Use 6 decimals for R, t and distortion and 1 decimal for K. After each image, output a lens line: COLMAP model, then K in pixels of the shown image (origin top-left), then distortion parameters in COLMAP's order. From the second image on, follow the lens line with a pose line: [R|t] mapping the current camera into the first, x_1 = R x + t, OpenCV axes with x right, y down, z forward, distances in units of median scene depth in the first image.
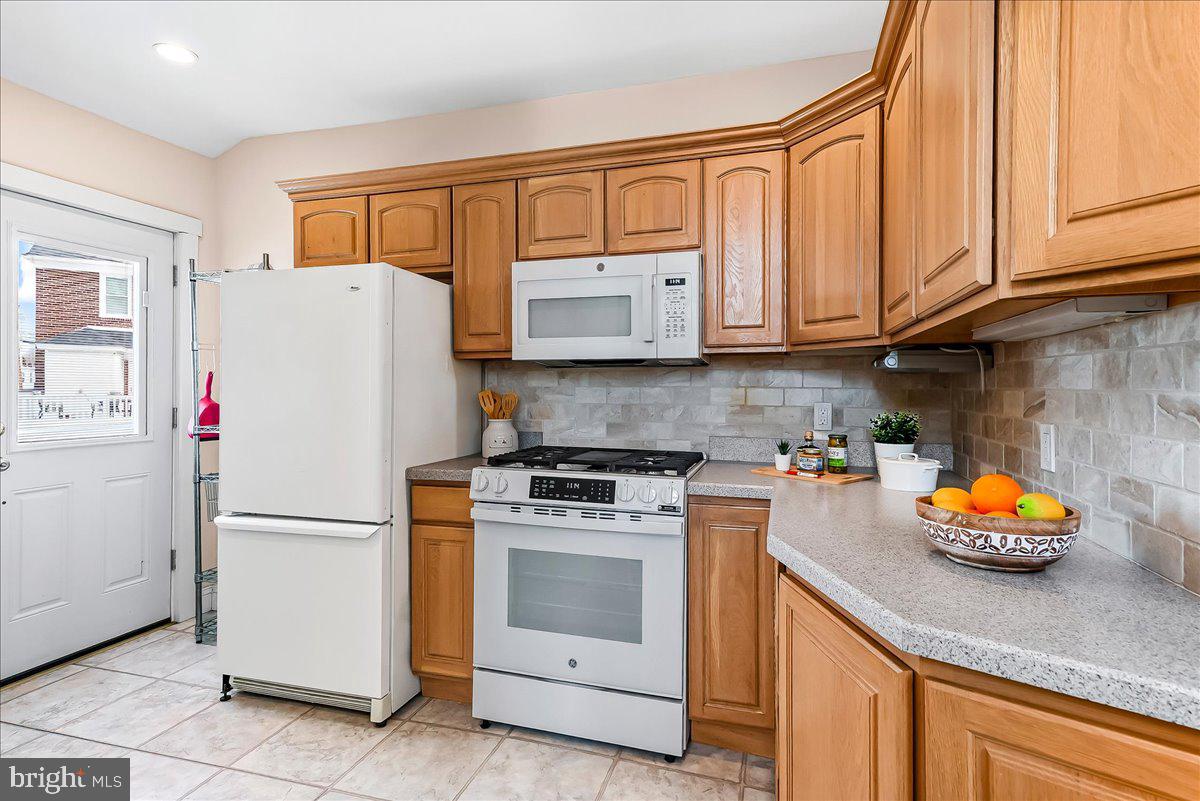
lens RADIAL K [[603.7, 0, 599.7], [0, 603.7, 385.9], [0, 0, 1]] dist [0.003009, 0.000466]
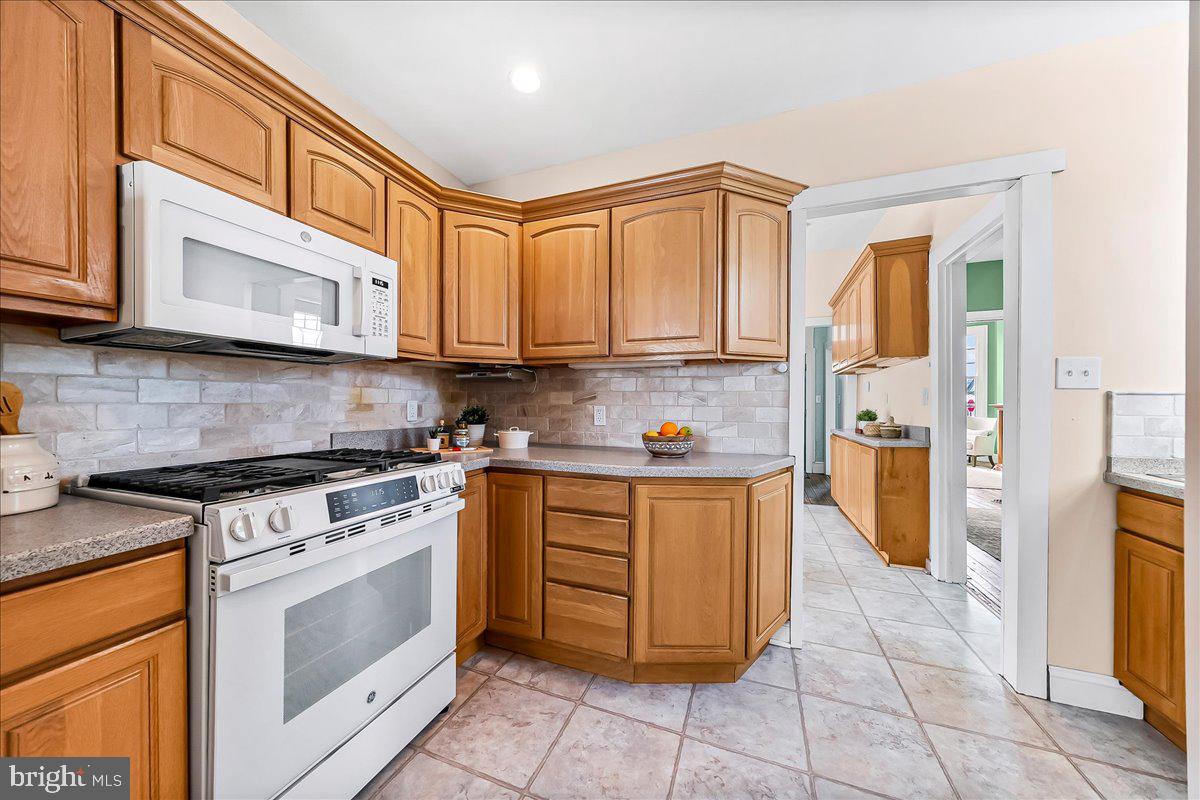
lens RADIAL K [[401.8, 0, 600.0], [0, 401.8, 400.0], [0, 0, 1]] dist [-0.001010, -0.000035]
pose [[0.065179, 0.001329, 0.997873, -0.499432], [-0.007995, 0.999968, -0.000810, 0.024702], [-0.997842, -0.007925, 0.065188, 0.531195]]
